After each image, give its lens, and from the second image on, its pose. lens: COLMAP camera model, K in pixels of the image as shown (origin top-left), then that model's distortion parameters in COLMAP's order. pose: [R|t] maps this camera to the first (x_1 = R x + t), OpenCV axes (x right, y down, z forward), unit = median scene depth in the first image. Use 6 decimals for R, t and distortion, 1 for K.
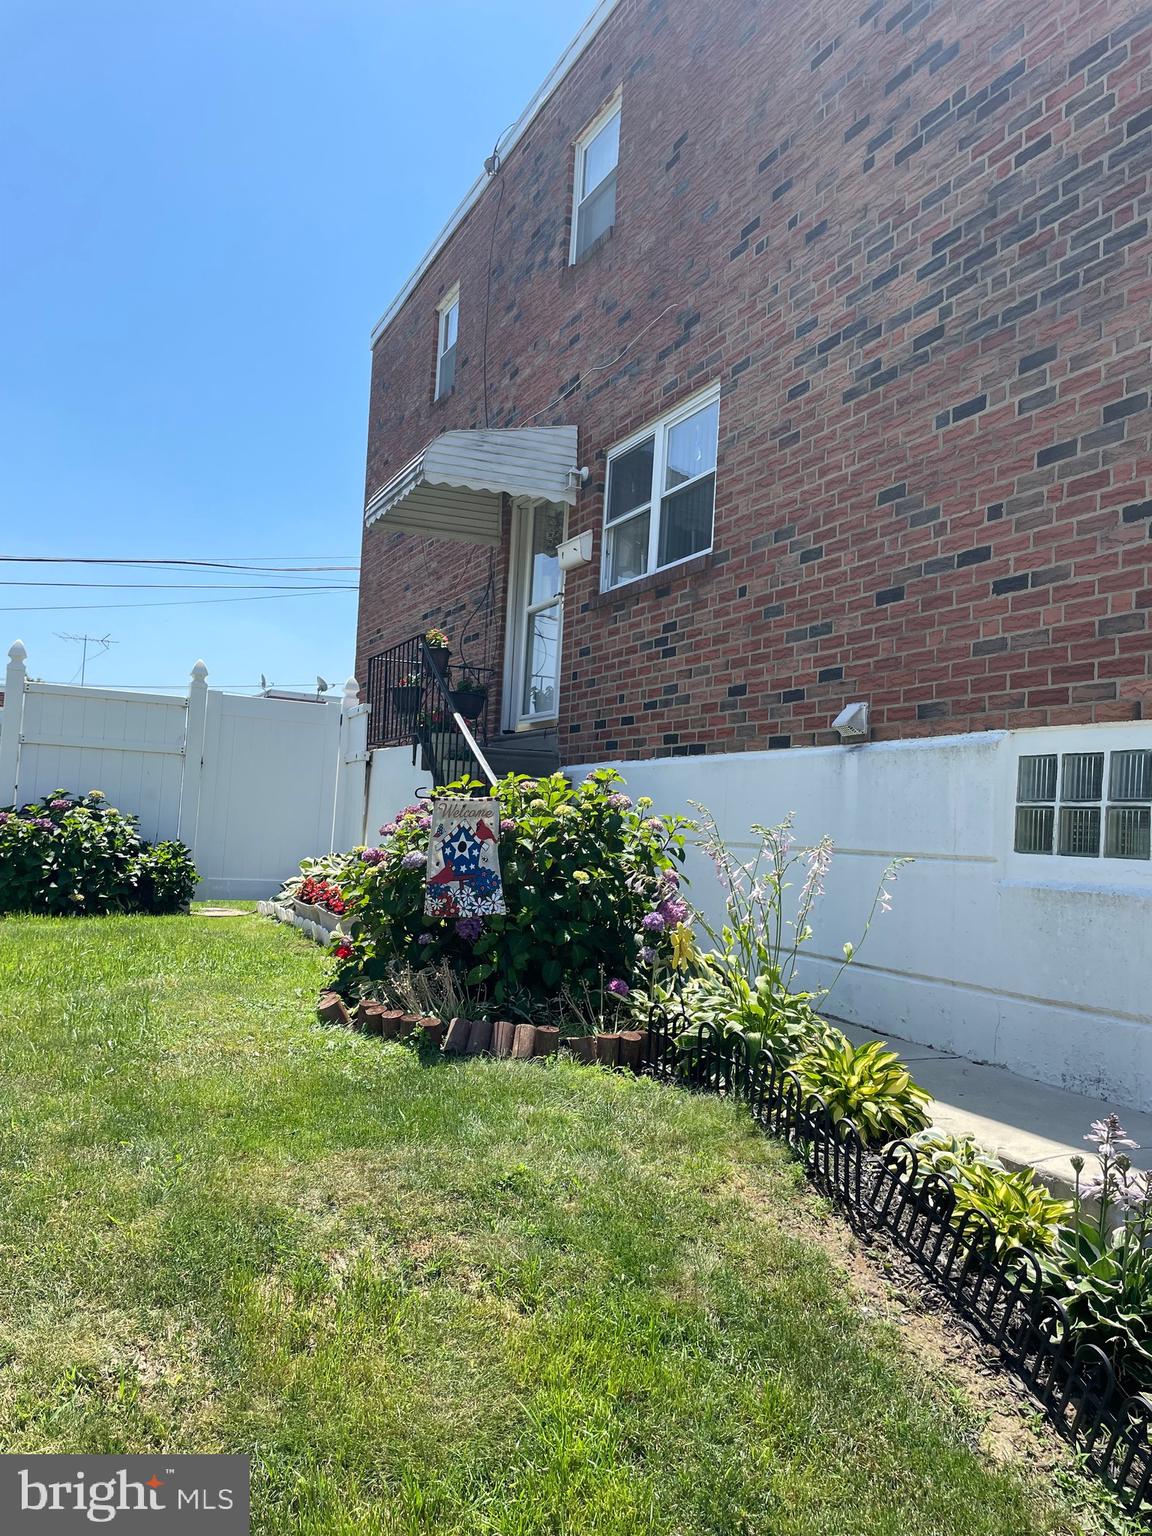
lens RADIAL K [[1157.1, 0, 594.9], [0, 1157.1, 759.0], [0, 0, 1]] dist [0.063517, -0.106931]
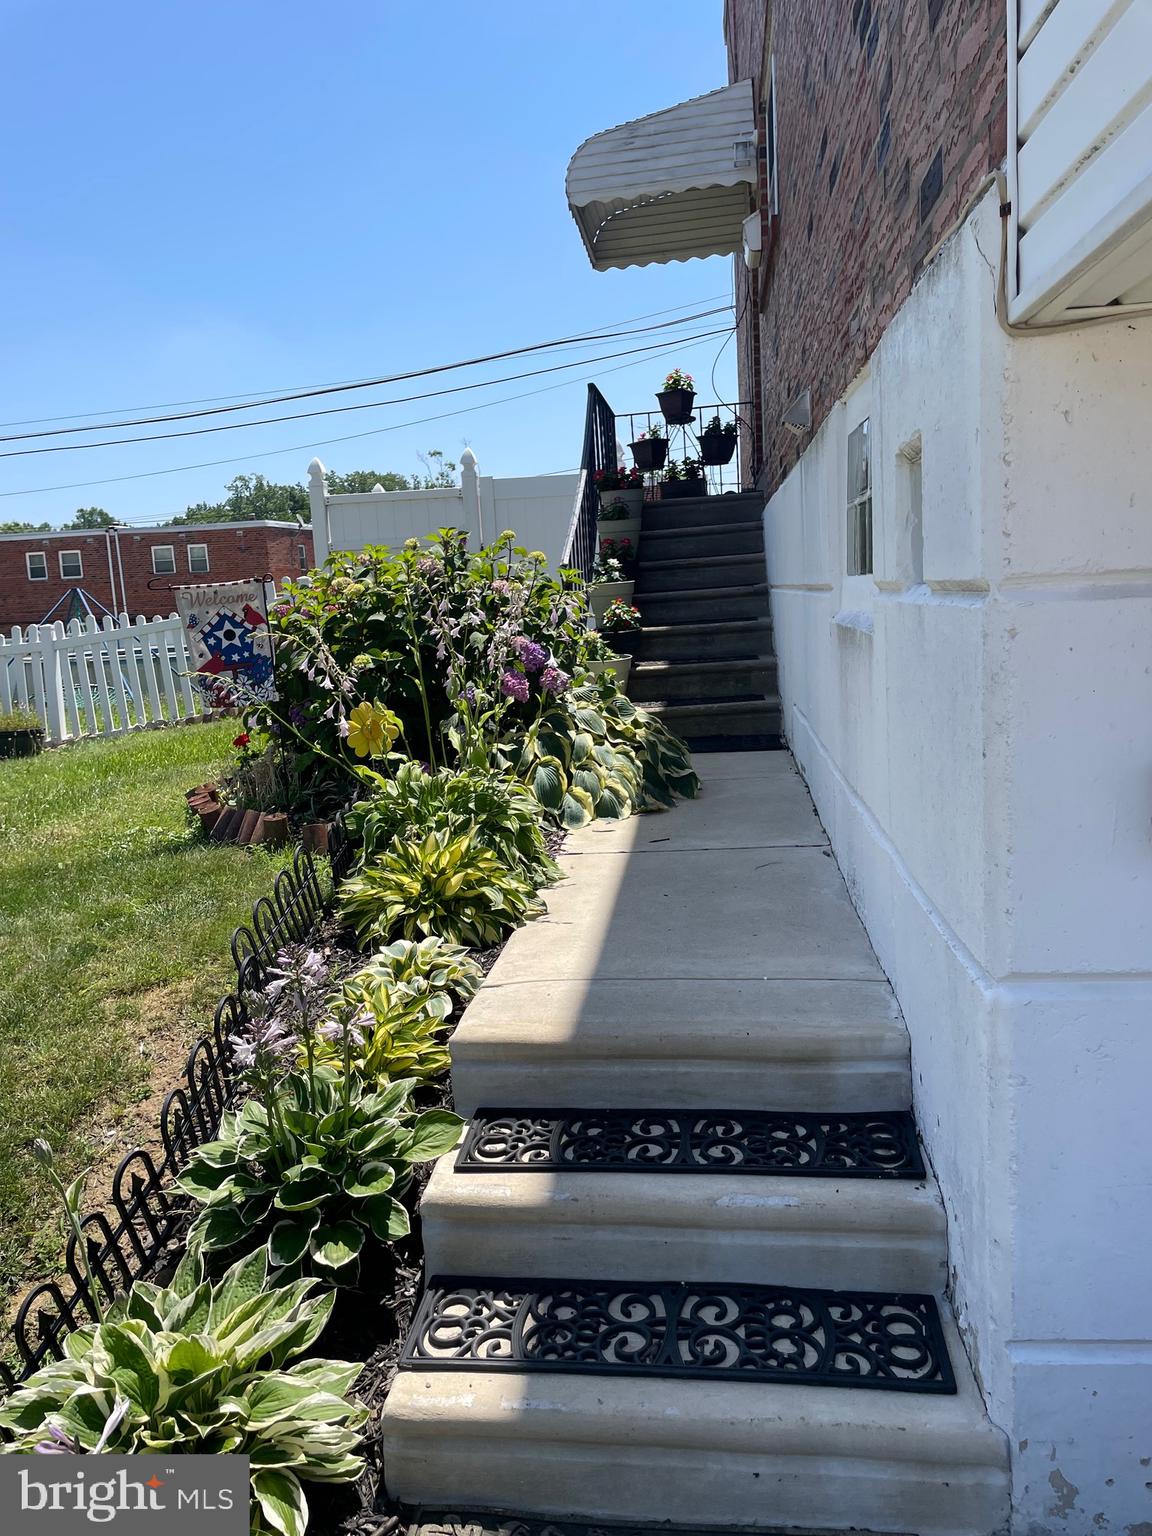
lens RADIAL K [[1146.0, 0, 576.0], [0, 1146.0, 768.0], [0, 0, 1]] dist [0.063108, -0.102748]
pose [[0.838785, -0.015831, -0.544233, 0.335171], [0.133211, 0.975165, 0.176942, 0.026830], [0.527916, -0.220914, 0.820062, 0.173516]]
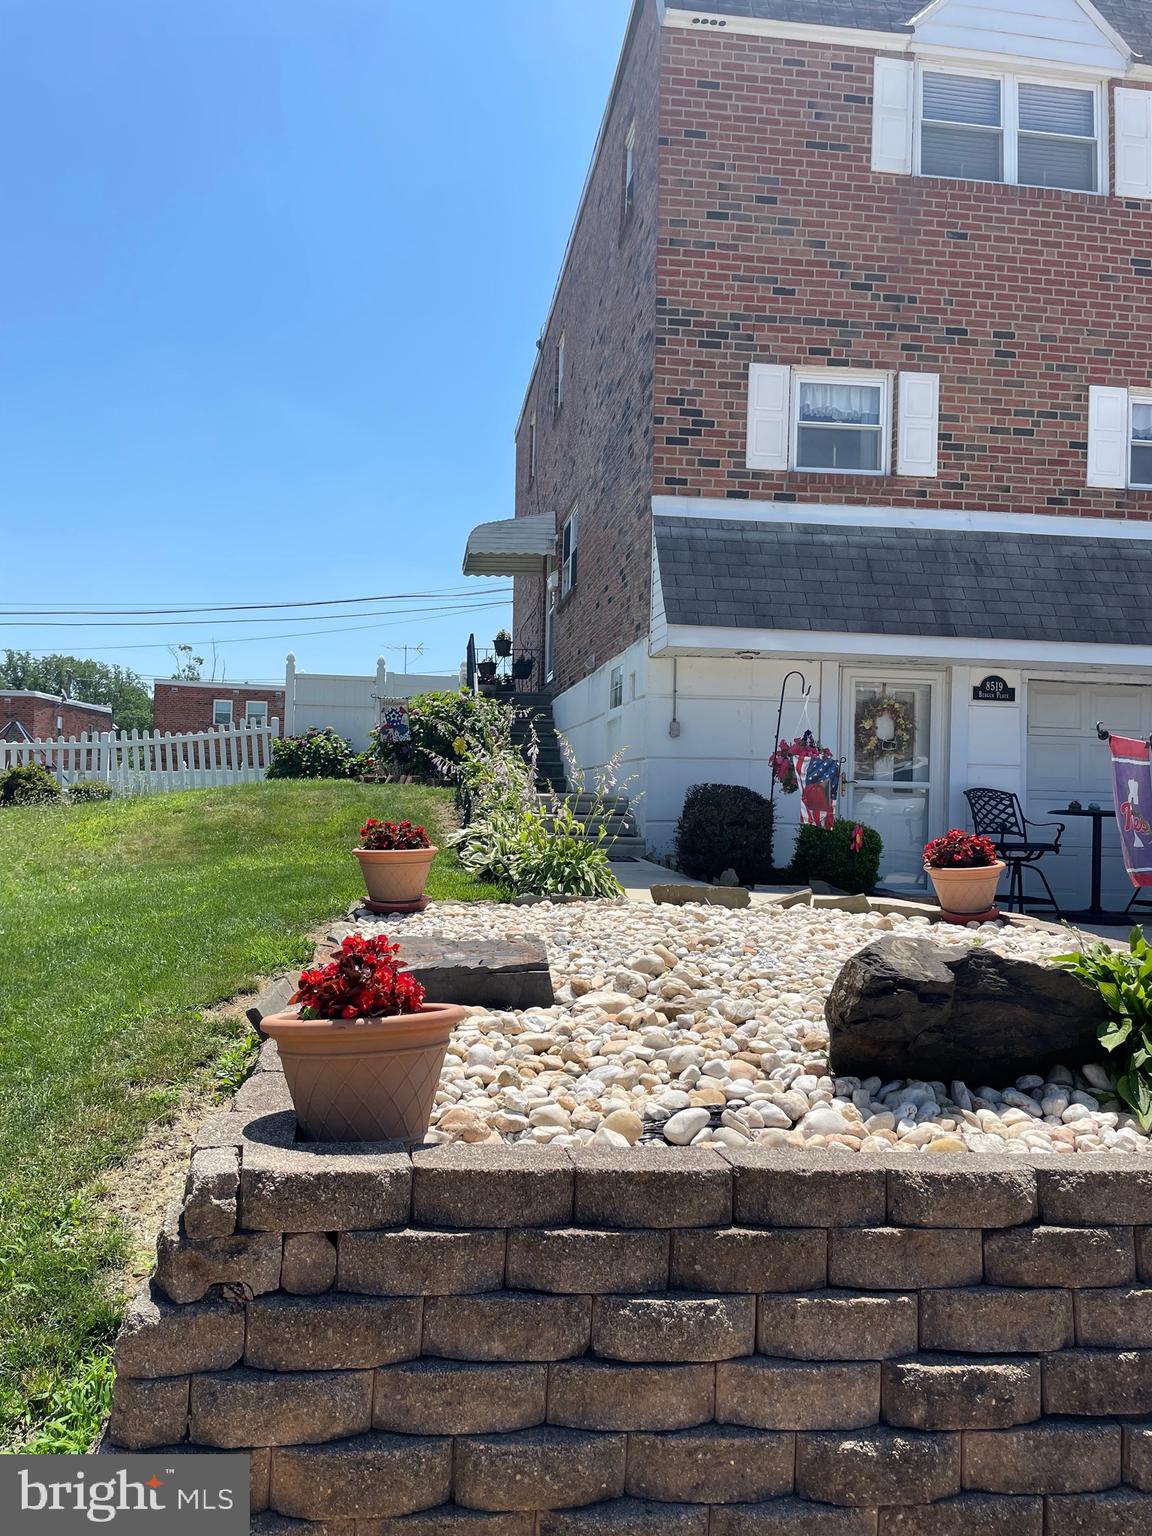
lens RADIAL K [[1146.0, 0, 576.0], [0, 1146.0, 768.0], [0, 0, 1]] dist [0.063108, -0.102748]
pose [[0.953794, -0.041037, -0.297647, 0.563307], [0.047888, 0.998728, 0.015758, 0.090325], [0.296622, -0.029283, 0.954546, -0.750336]]
